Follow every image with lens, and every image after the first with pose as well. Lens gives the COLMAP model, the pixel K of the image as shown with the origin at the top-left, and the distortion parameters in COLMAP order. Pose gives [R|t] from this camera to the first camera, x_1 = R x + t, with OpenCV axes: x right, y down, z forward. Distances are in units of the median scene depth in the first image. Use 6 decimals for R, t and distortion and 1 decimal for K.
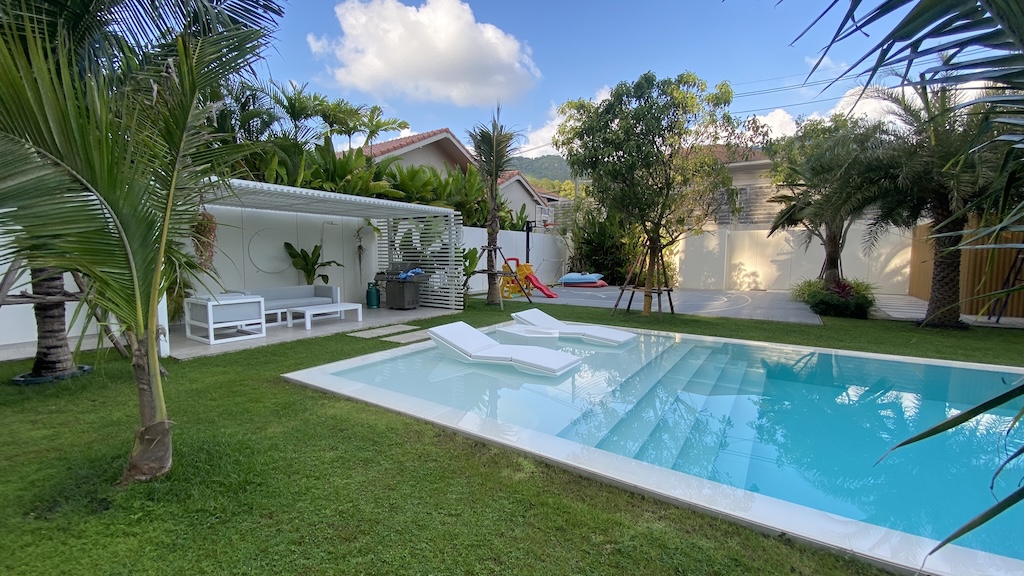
lens RADIAL K [[412.4, 0, 515.3], [0, 412.4, 289.9], [0, 0, 1]] dist [0.036930, -0.028888]
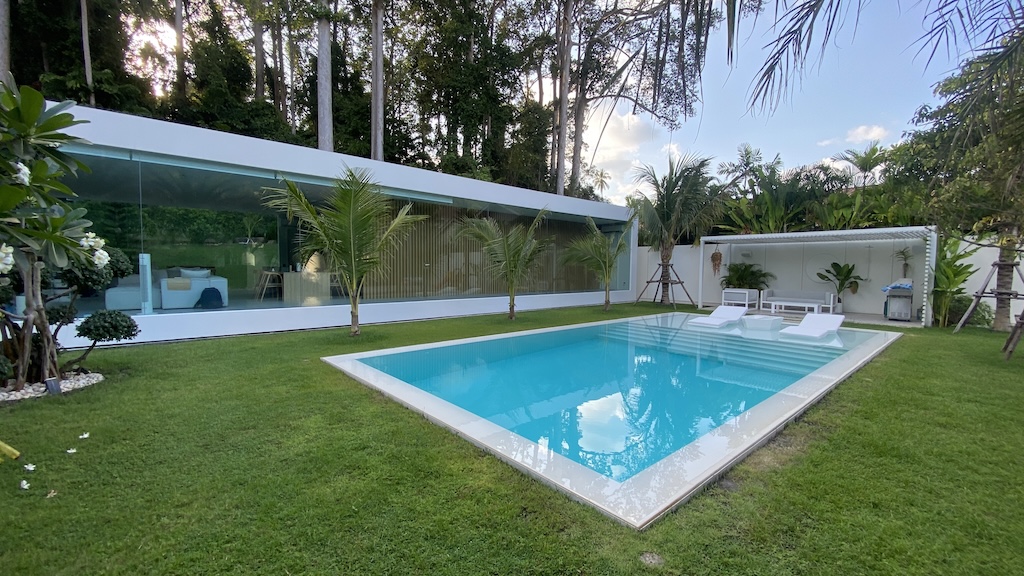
lens RADIAL K [[412.4, 0, 515.3], [0, 412.4, 289.9], [0, 0, 1]] dist [0.036930, -0.028888]
pose [[-0.291813, 0.050868, -0.955122, 1.028956], [-0.091578, 0.992511, 0.080838, -0.028901], [0.952081, 0.111058, -0.284969, 0.321378]]
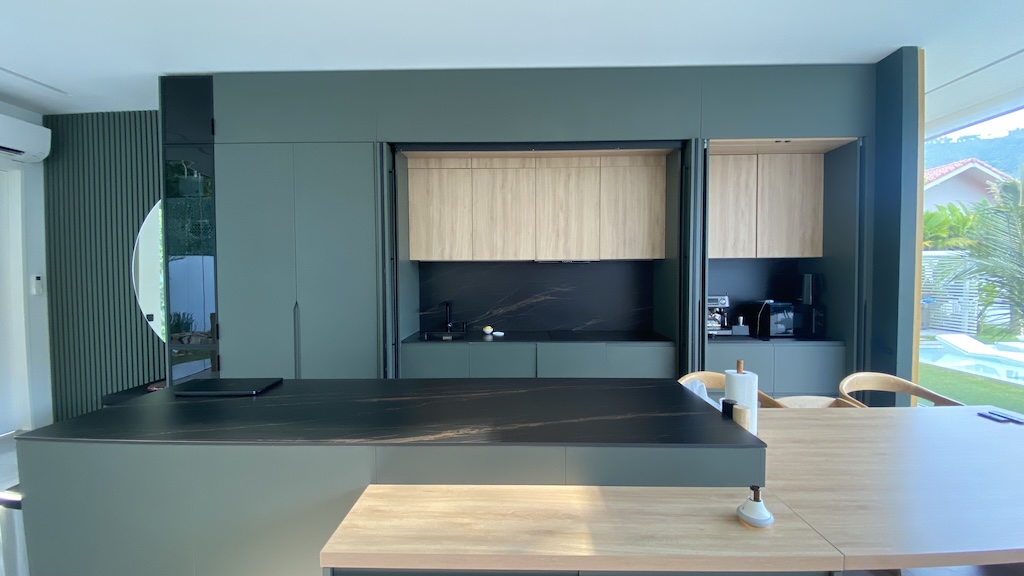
lens RADIAL K [[412.4, 0, 515.3], [0, 412.4, 289.9], [0, 0, 1]] dist [0.036930, -0.028888]
pose [[0.534662, 0.024517, -0.844710, 0.155514], [-0.063906, 0.997890, -0.011487, 0.018797], [0.842646, 0.060124, 0.535101, -0.726473]]
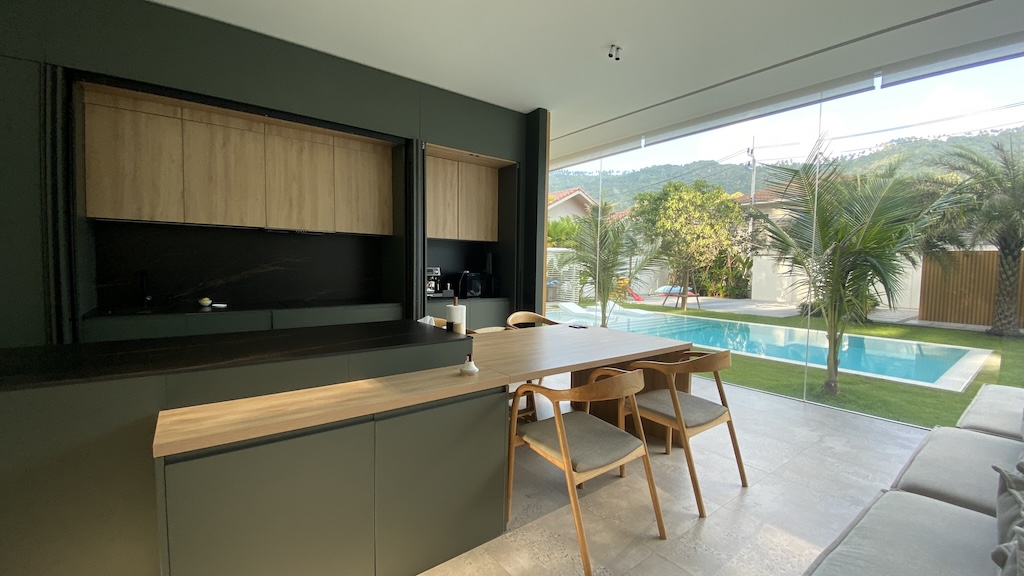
lens RADIAL K [[412.4, 0, 515.3], [0, 412.4, 289.9], [0, 0, 1]] dist [0.036930, -0.028888]
pose [[0.947464, 0.030569, -0.318398, 0.175902], [-0.039412, 0.998995, -0.021367, 0.037167], [0.317425, 0.032793, 0.947716, -0.781704]]
